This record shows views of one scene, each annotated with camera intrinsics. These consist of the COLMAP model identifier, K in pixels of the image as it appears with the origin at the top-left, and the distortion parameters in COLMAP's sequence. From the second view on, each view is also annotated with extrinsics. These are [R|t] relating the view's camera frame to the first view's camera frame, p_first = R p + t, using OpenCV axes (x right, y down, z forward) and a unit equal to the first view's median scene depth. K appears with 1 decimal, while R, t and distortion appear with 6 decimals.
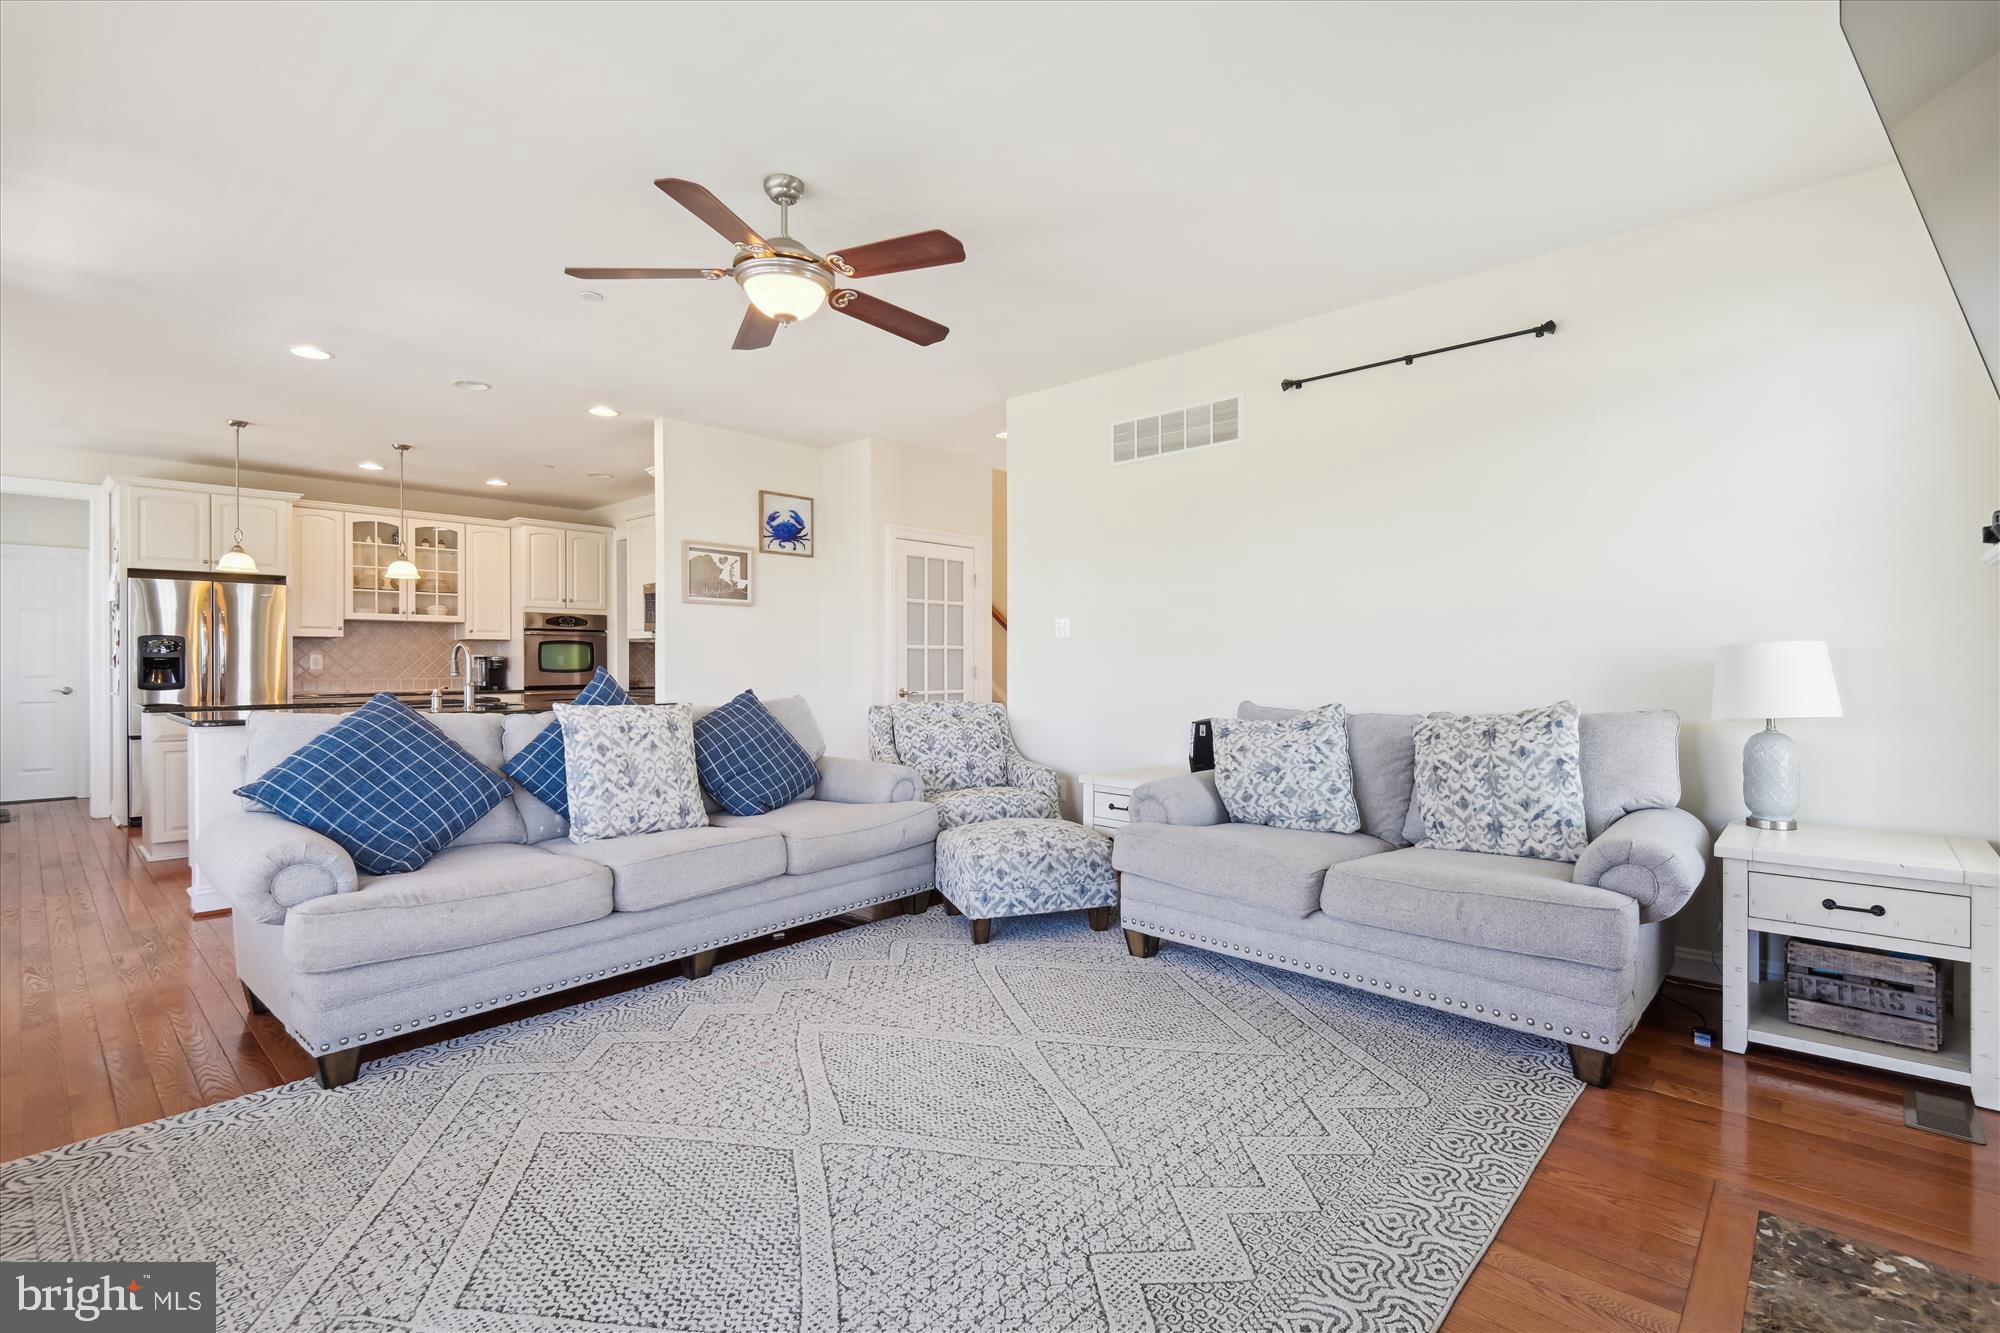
lens RADIAL K [[916.3, 0, 1040.3], [0, 916.3, 660.2], [0, 0, 1]] dist [0.023617, -0.023097]
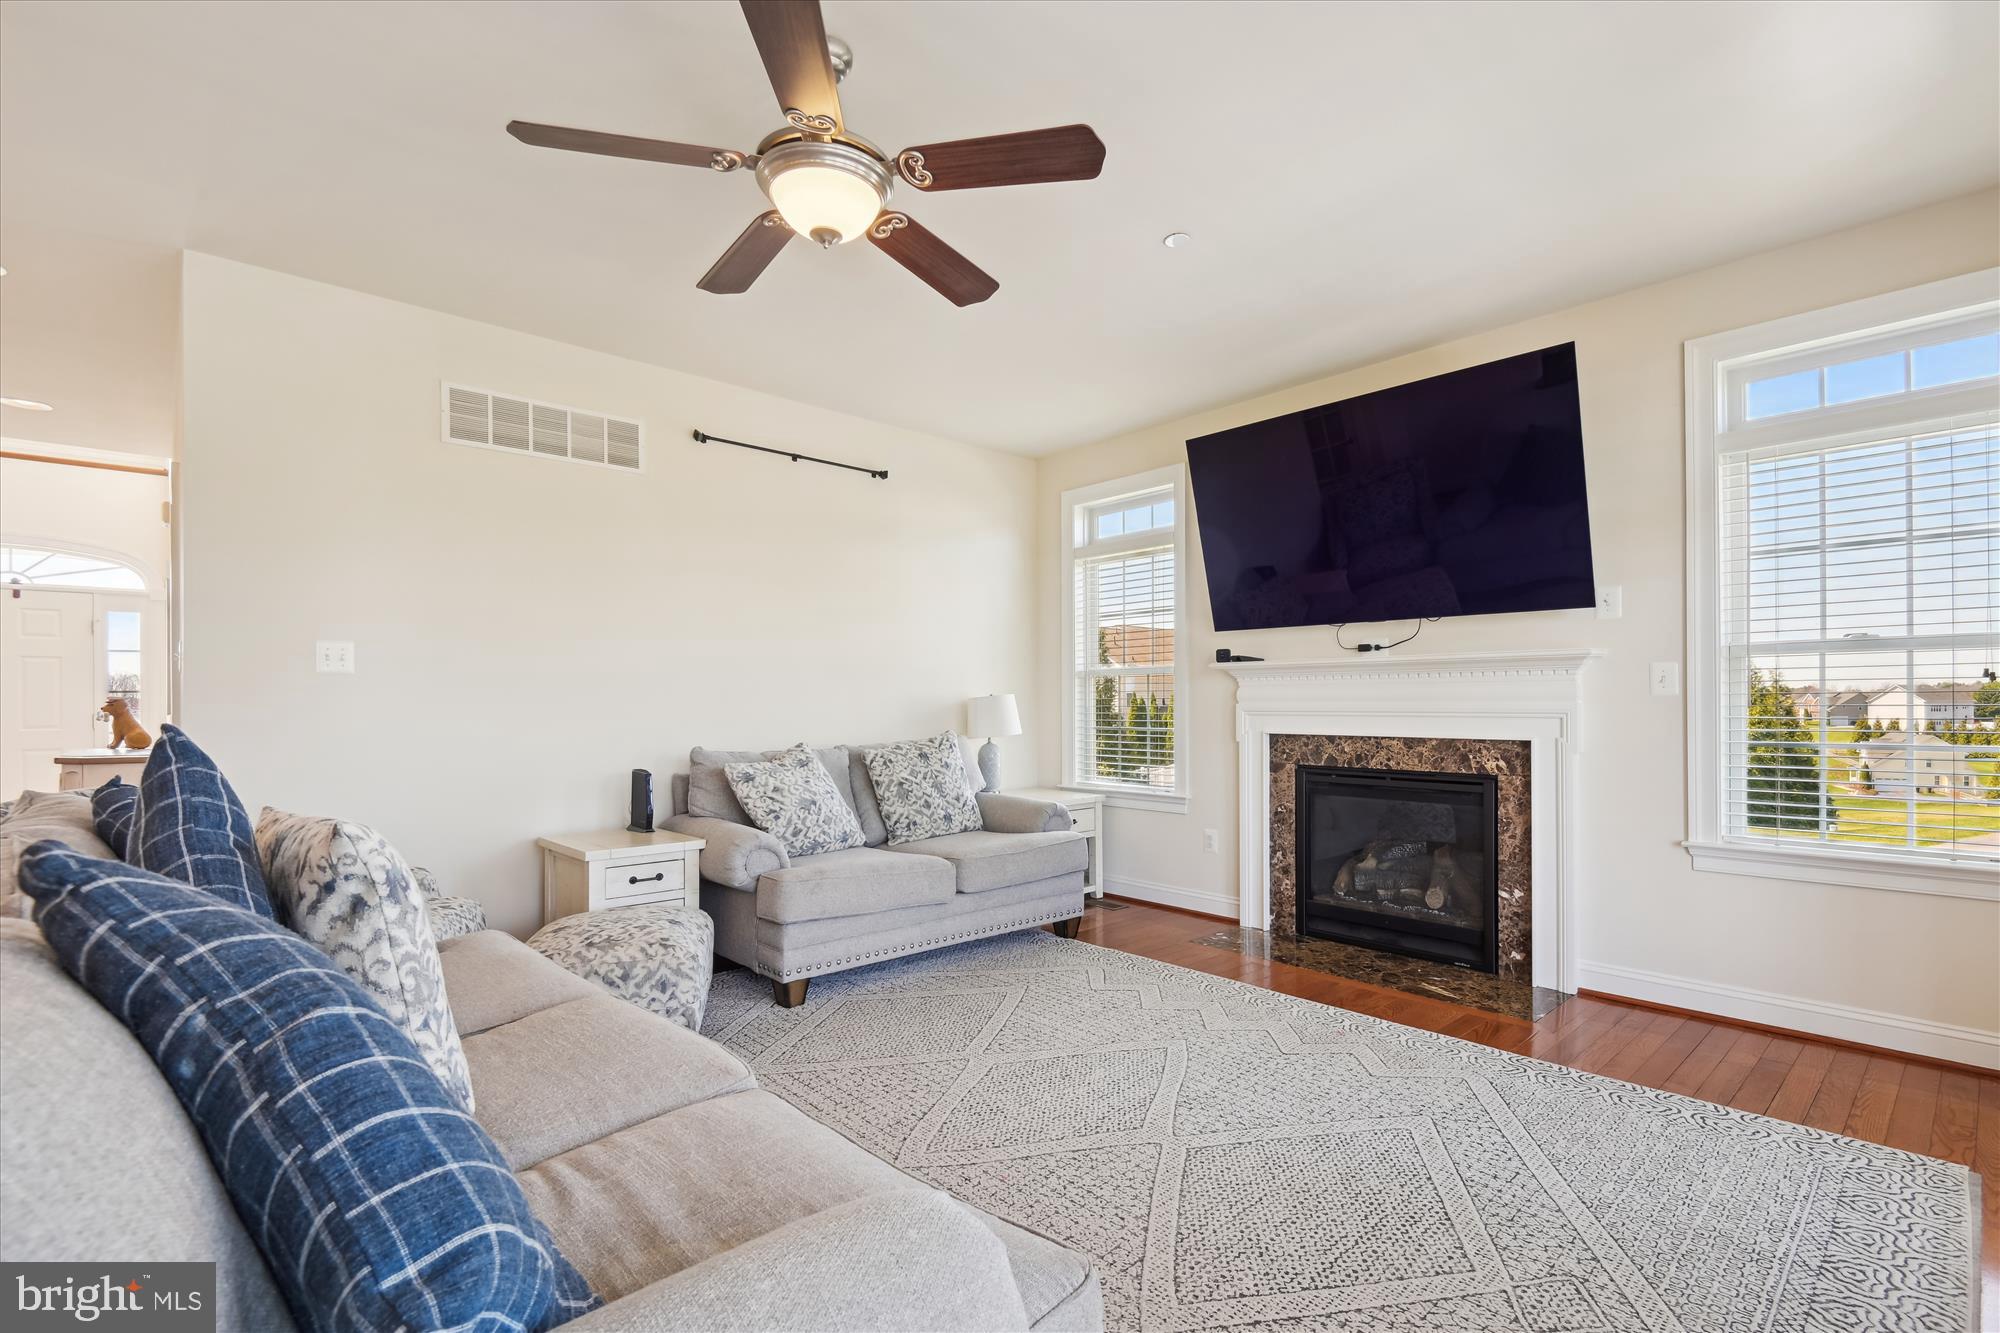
lens RADIAL K [[906.6, 0, 1008.6], [0, 906.6, 686.0], [0, 0, 1]] dist [0.017171, 0.000888]
pose [[0.088877, 0.013336, 0.995953, -0.445970], [-0.003979, 0.999907, -0.013034, -0.005621], [-0.996035, -0.002805, 0.088922, 0.355531]]
